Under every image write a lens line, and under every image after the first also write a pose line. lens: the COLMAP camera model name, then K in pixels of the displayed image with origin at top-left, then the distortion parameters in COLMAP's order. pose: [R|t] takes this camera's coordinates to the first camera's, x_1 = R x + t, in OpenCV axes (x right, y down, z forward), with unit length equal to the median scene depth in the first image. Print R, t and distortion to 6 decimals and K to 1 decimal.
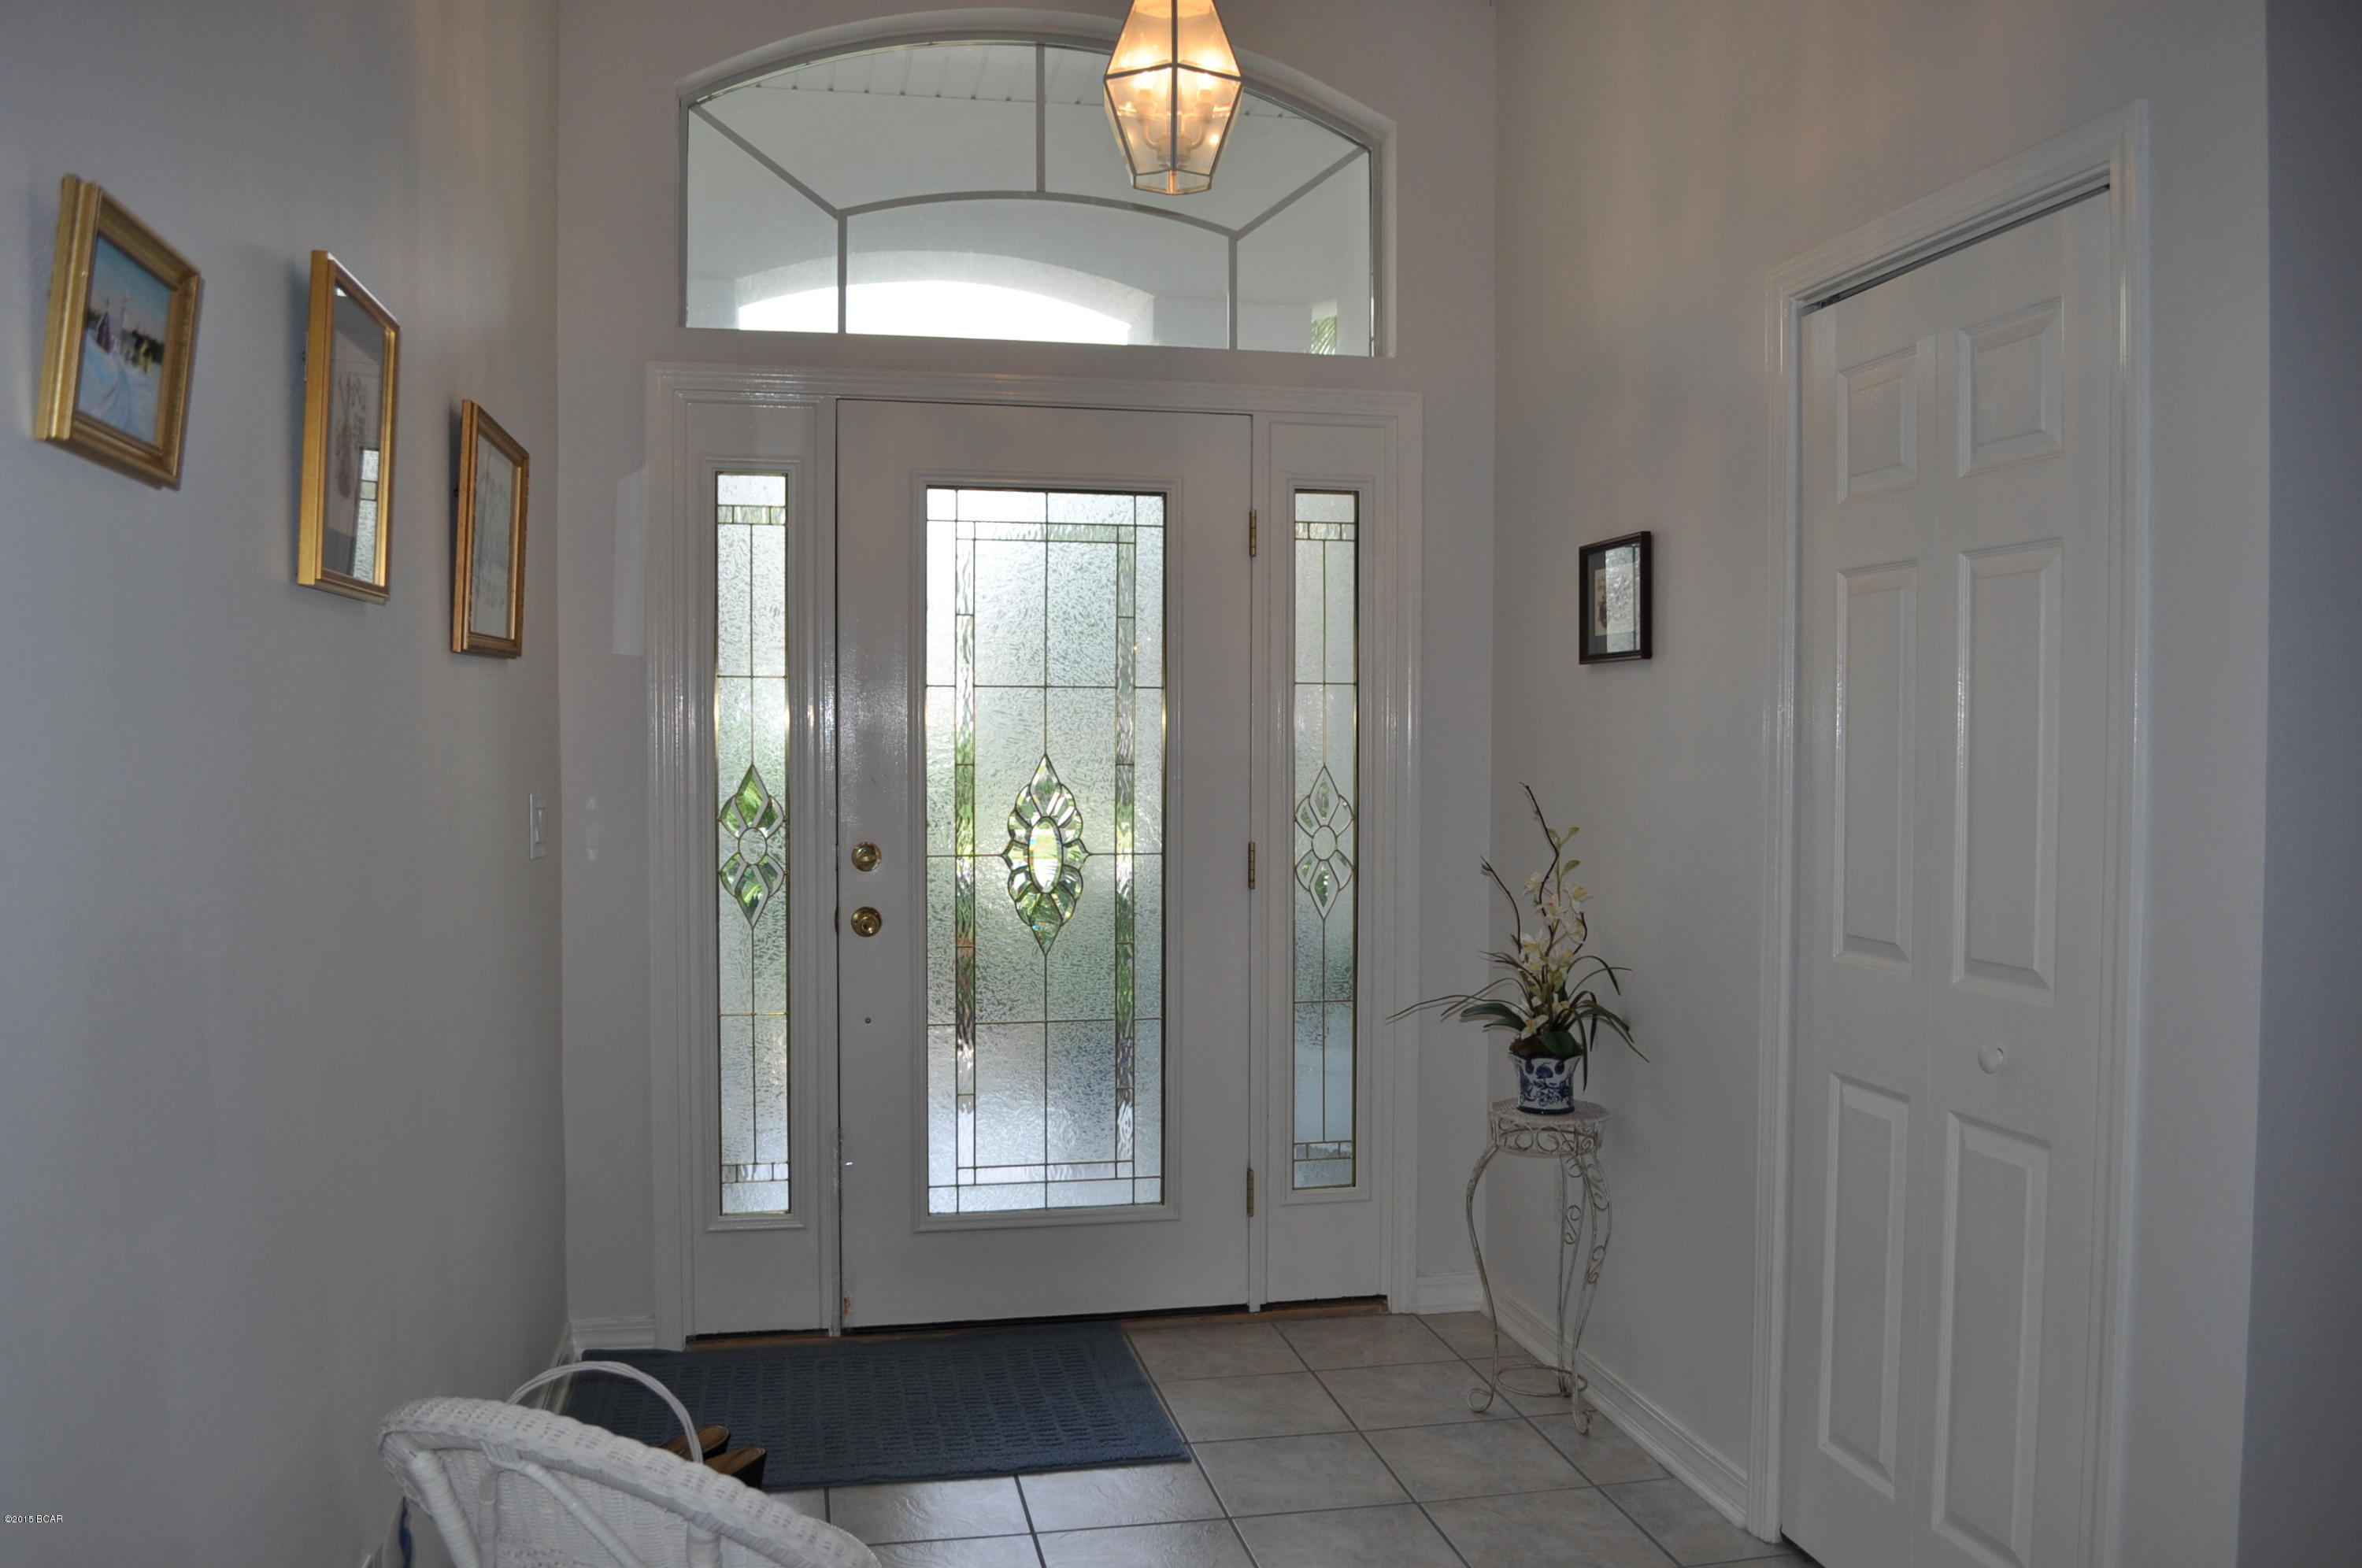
lens RADIAL K [[1835.6, 0, 1167.3], [0, 1835.6, 788.5], [0, 0, 1]] dist [-0.071656, -0.001887]
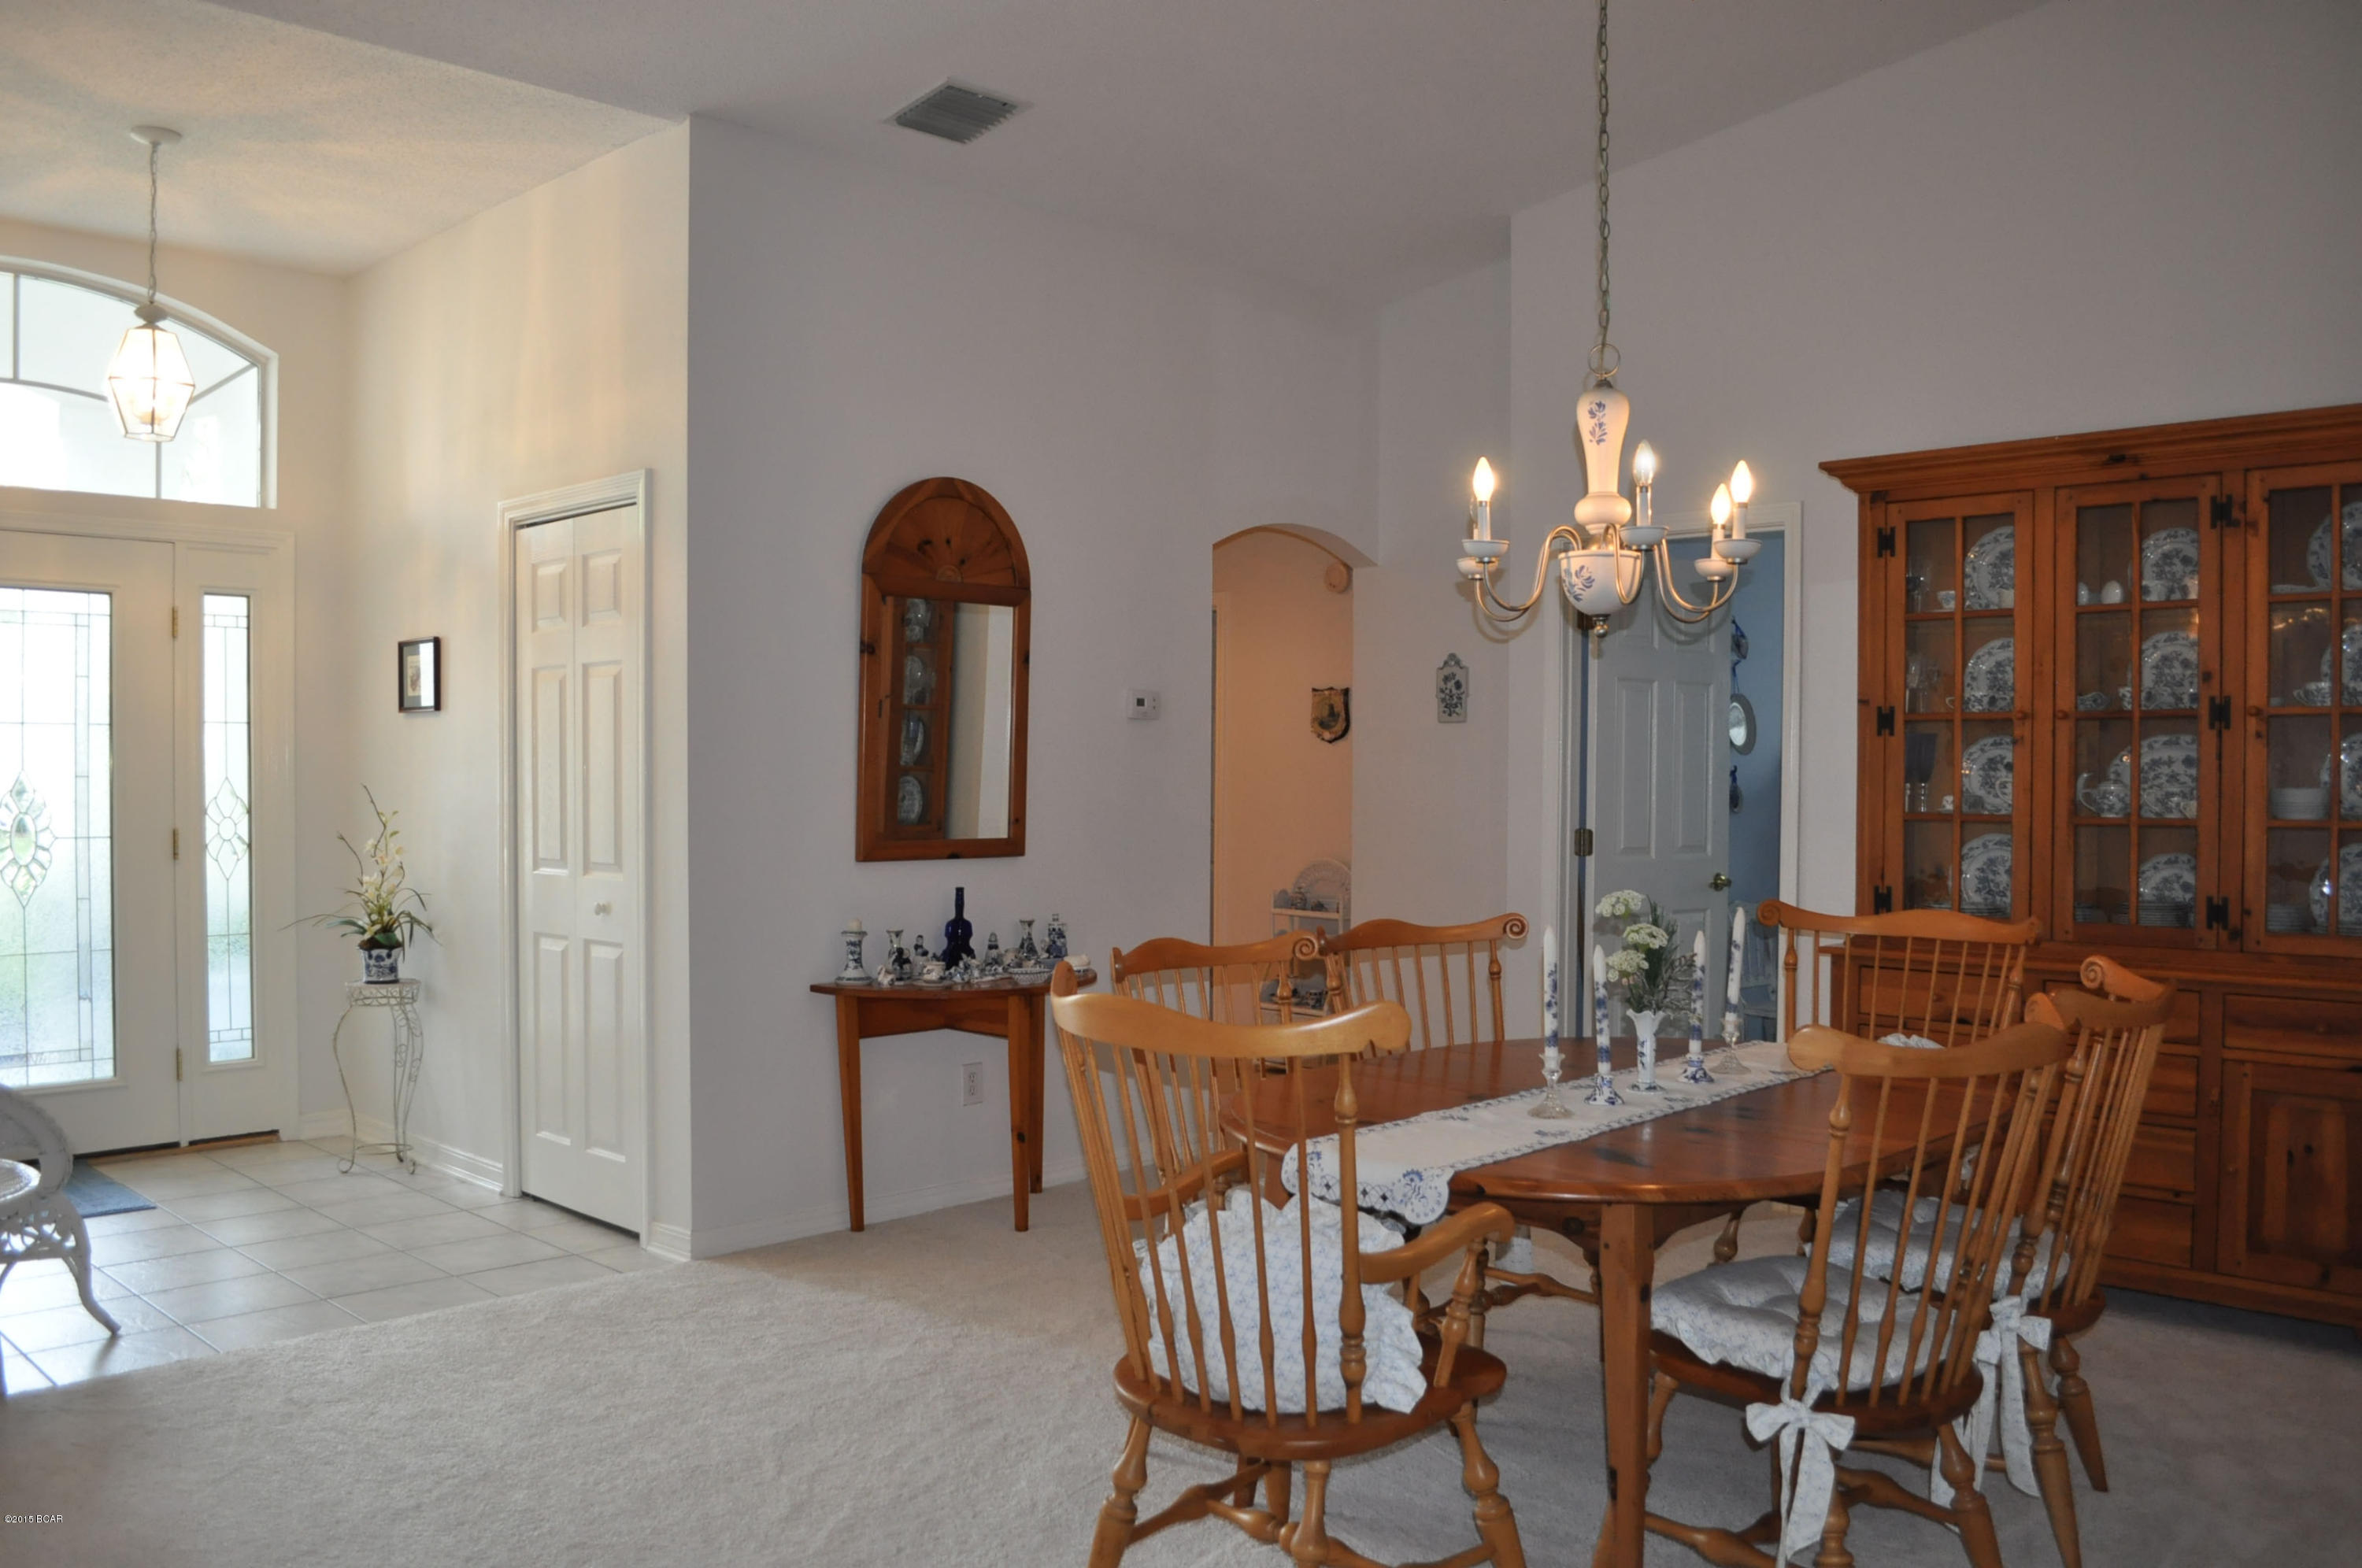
lens RADIAL K [[1835.6, 0, 1167.3], [0, 1835.6, 788.5], [0, 0, 1]] dist [-0.071656, -0.001887]
pose [[0.825825, -0.009180, 0.563852, -0.125285], [0.017635, 0.999799, -0.009550, 0.028054], [-0.563651, 0.017830, 0.825820, -0.747216]]
